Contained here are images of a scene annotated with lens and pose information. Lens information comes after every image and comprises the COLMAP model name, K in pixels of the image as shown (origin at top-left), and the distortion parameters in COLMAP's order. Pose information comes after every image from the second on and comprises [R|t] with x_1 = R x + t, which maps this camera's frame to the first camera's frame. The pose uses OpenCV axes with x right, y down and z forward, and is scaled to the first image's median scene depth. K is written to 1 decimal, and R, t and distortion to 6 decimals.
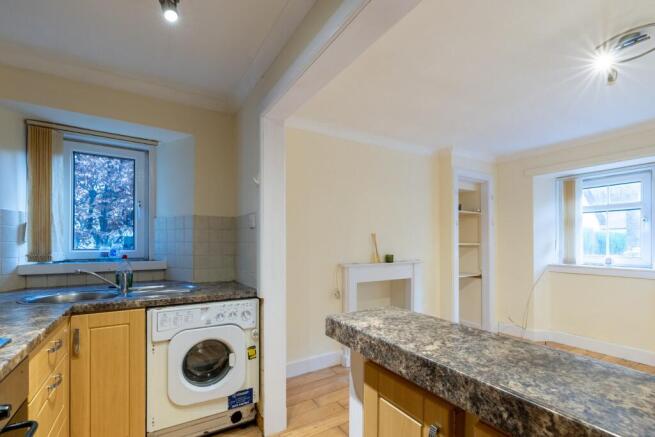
lens RADIAL K [[295.5, 0, 322.7], [0, 295.5, 242.9], [0, 0, 1]] dist [-0.004568, 0.000794]
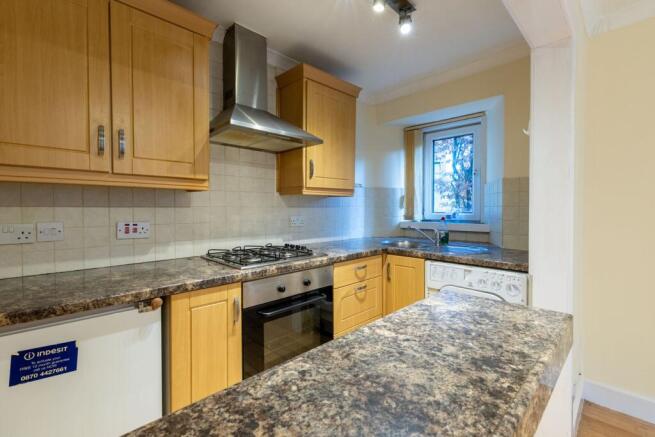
lens RADIAL K [[295.5, 0, 322.9], [0, 295.5, 215.9], [0, 0, 1]] dist [-0.004568, 0.000794]
pose [[0.199160, 0.024552, -0.979659, 1.069260], [0.006132, 0.999635, 0.026299, -0.002101], [0.979948, -0.011245, 0.198937, 0.615503]]
